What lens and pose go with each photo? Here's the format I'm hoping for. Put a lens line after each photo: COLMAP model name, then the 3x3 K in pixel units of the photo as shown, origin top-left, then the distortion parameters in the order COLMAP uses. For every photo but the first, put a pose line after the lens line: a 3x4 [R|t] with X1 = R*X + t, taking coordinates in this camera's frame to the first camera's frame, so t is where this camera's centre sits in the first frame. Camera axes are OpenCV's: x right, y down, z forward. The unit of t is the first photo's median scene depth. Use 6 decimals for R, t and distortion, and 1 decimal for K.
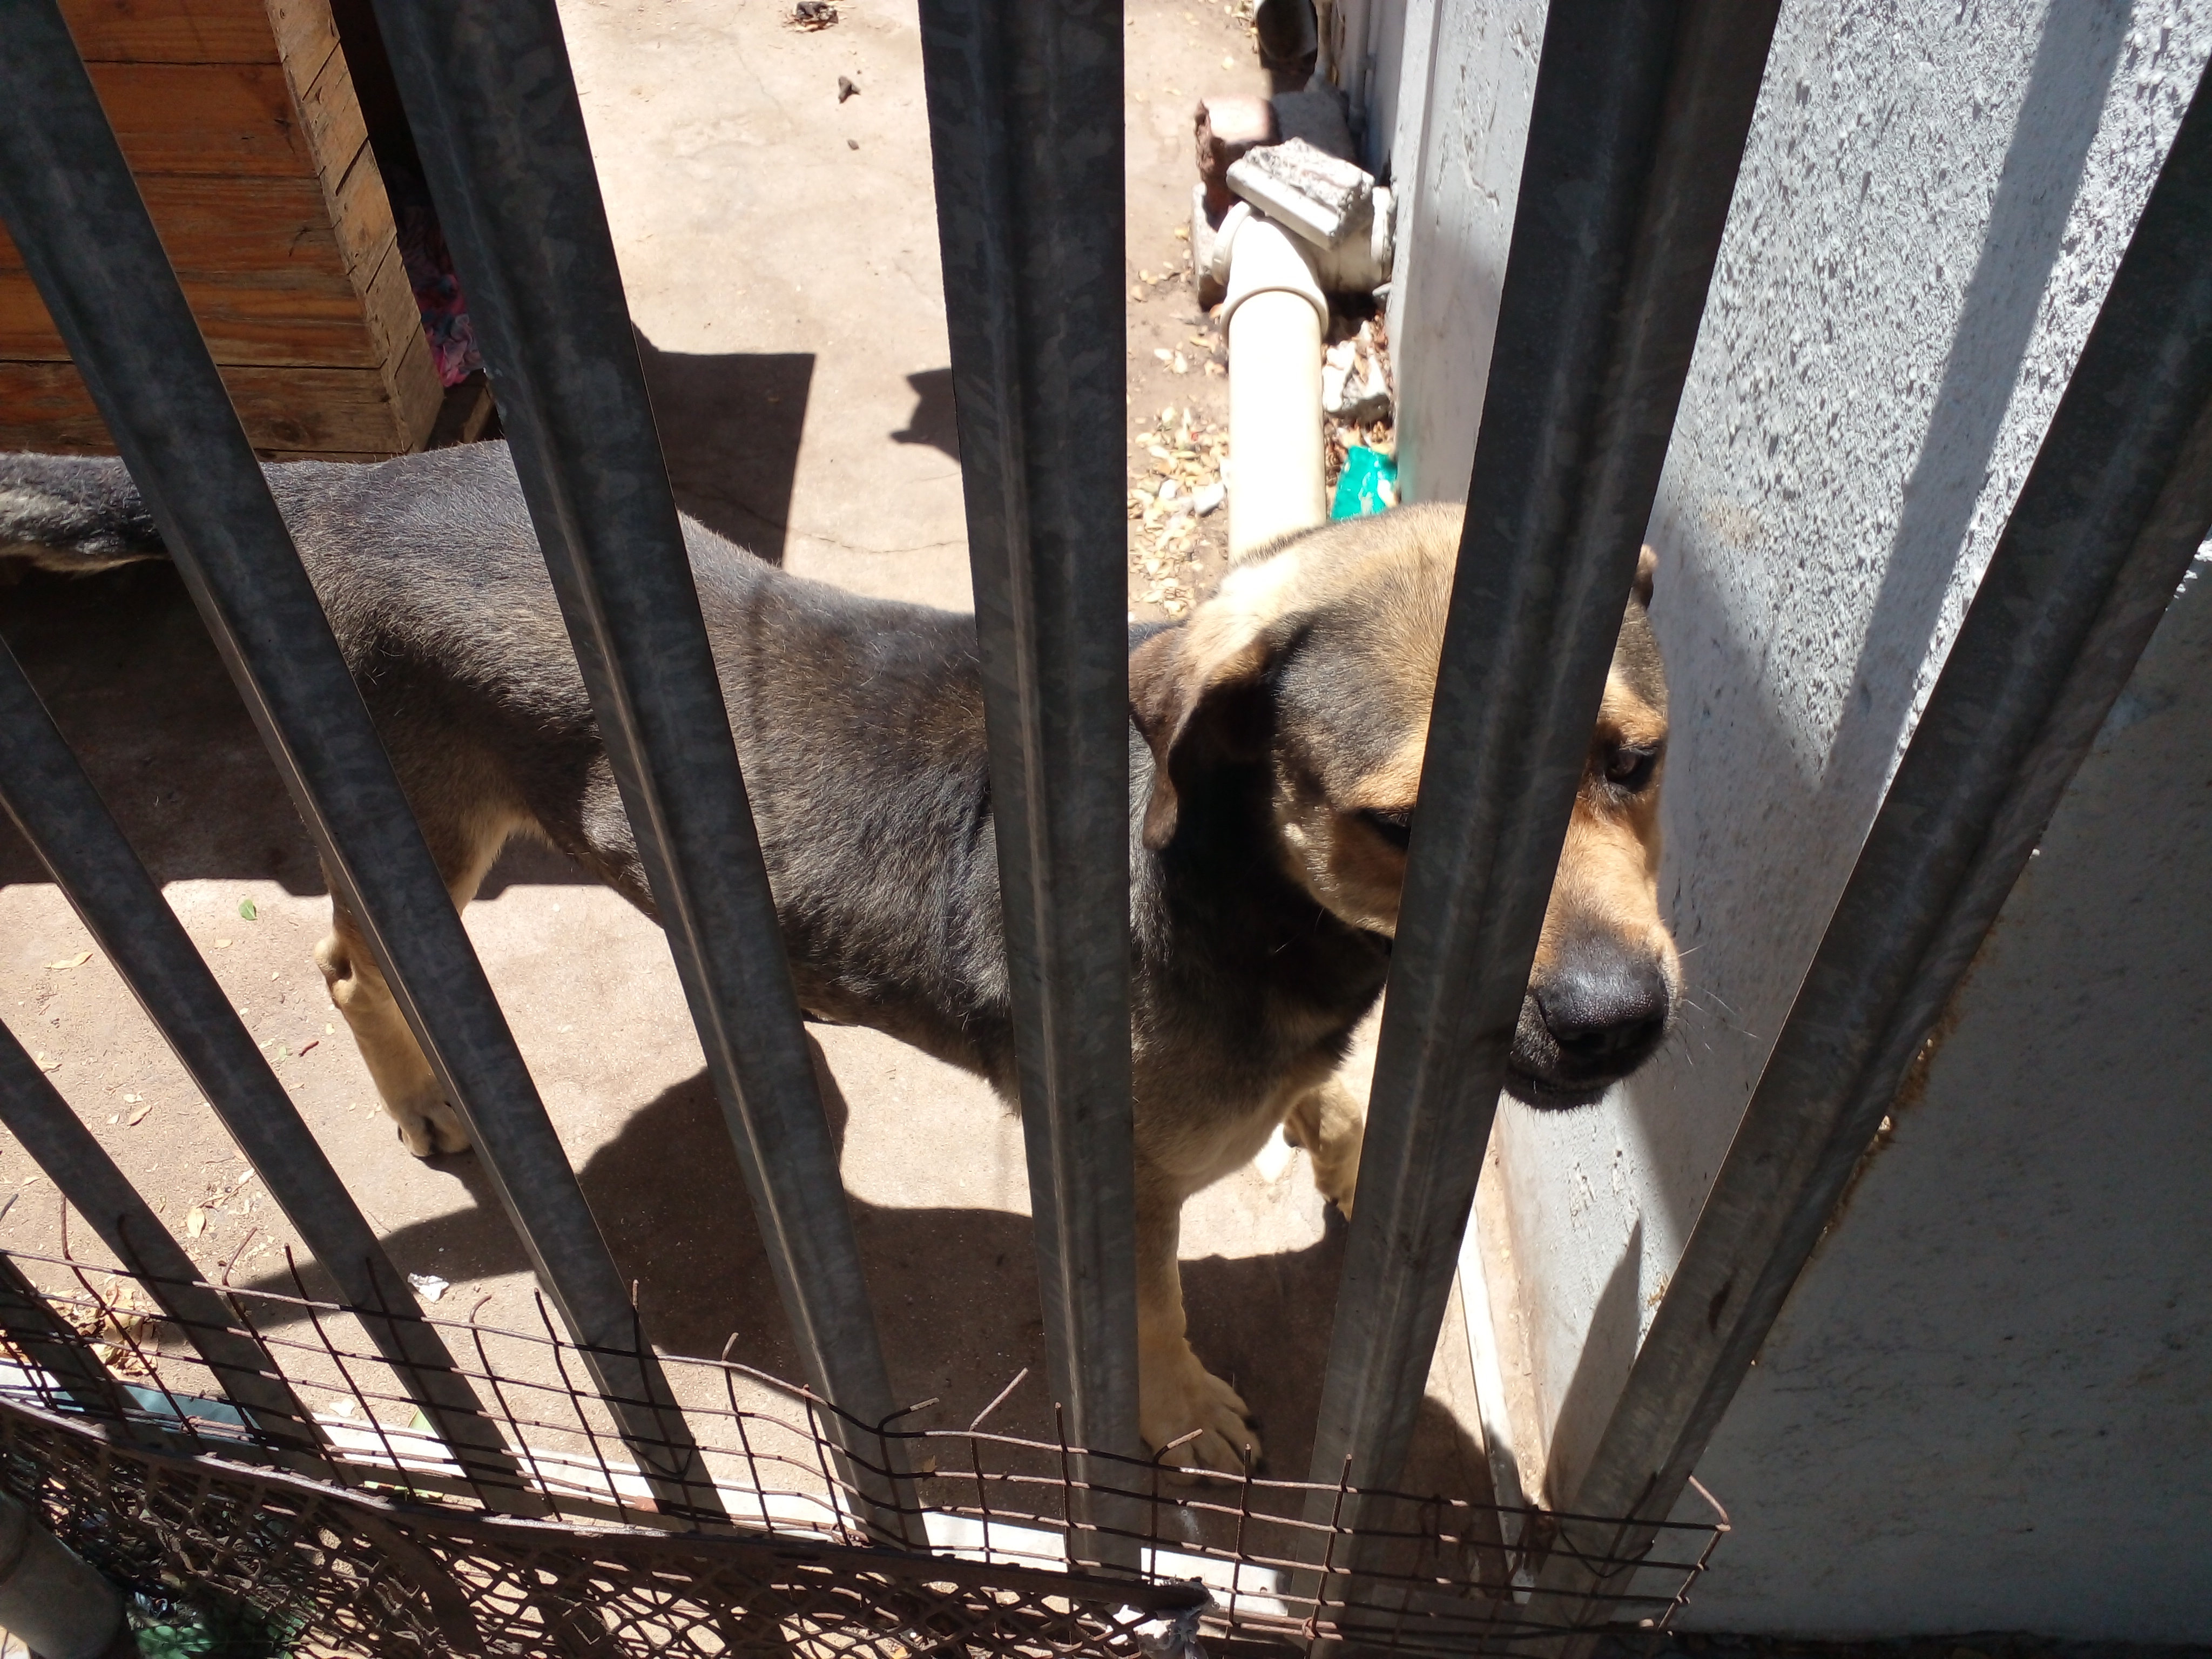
lens RADIAL K [[1739.0, 0, 1099.4], [0, 1739.0, 761.2], [0, 0, 1]] dist [0.093276, -0.314478]
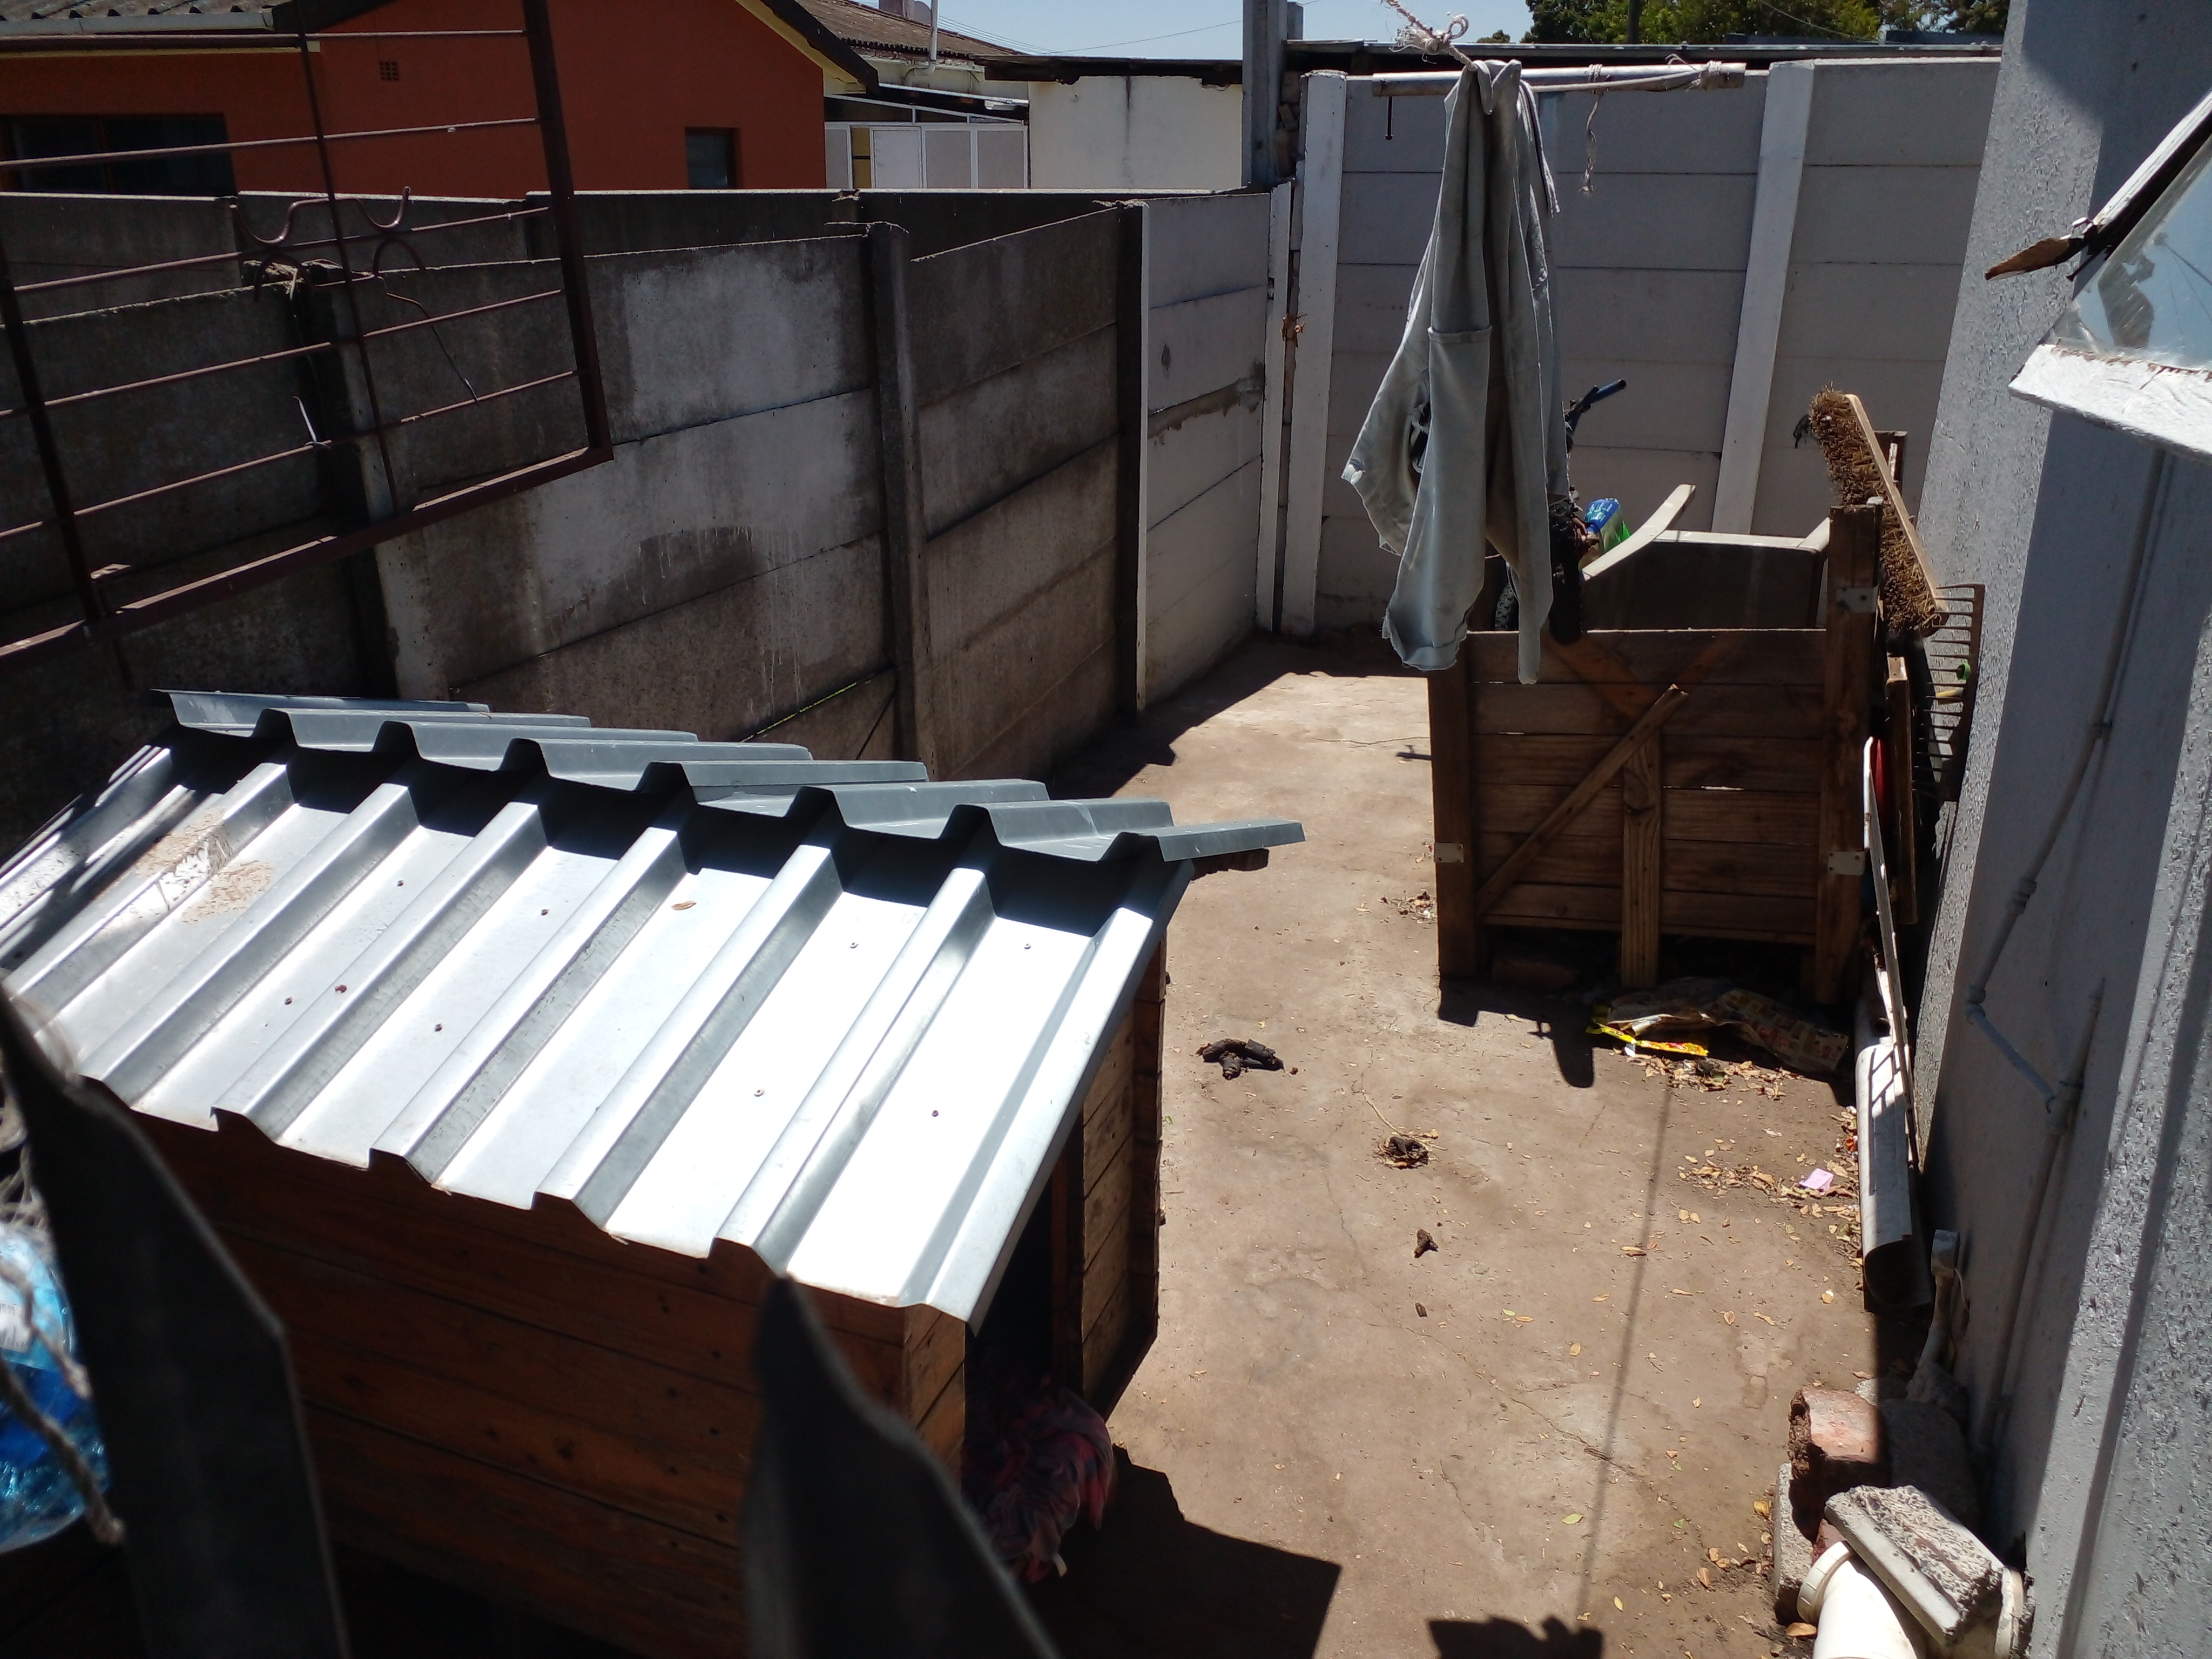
lens RADIAL K [[1718.3, 0, 1126.5], [0, 1718.3, 781.7], [0, 0, 1]] dist [0.080891, -0.124007]
pose [[0.941969, 0.142269, -0.304063, -0.045596], [-0.263467, 0.874617, -0.406976, -0.187313], [0.208039, 0.463470, 0.861345, -0.028131]]
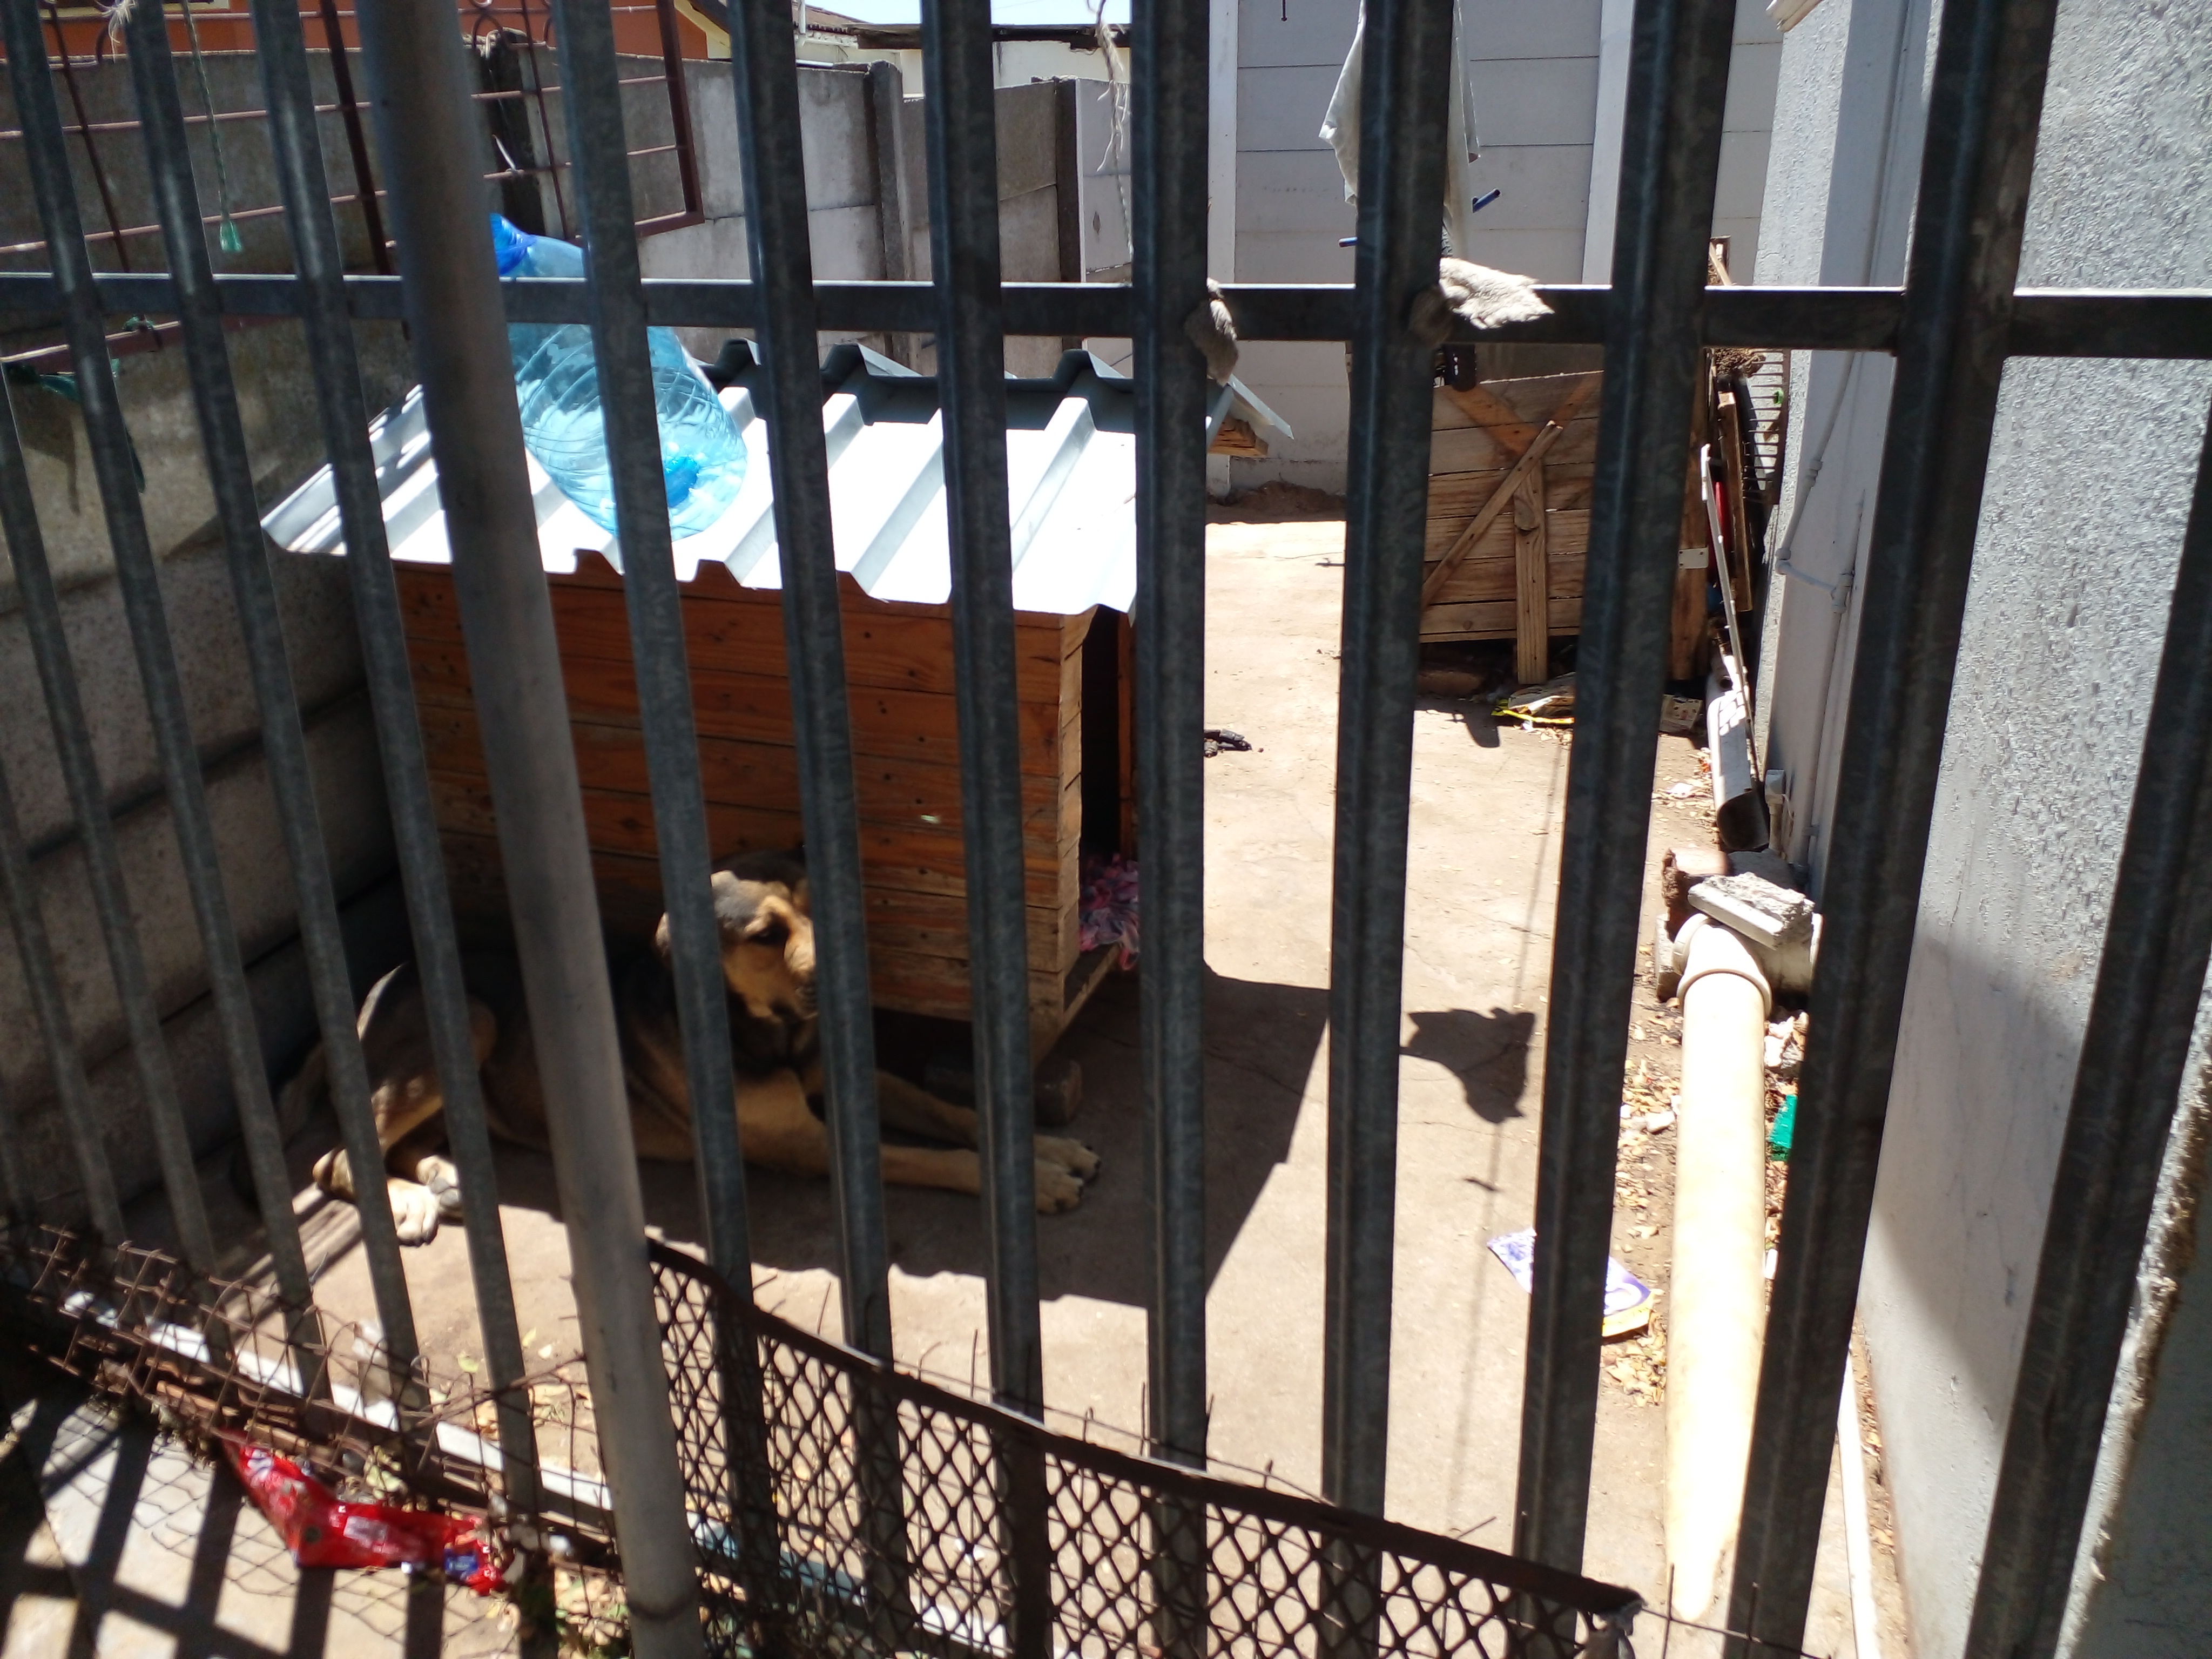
lens RADIAL K [[1783.3, 0, 1106.0], [0, 1783.3, 829.5], [0, 0, 1]] dist [0.101250, -0.149909]
pose [[0.965643, 0.096821, -0.241162, -0.023036], [-0.194490, 0.884745, -0.423556, 0.239608], [0.172358, 0.455908, 0.873179, -0.212799]]
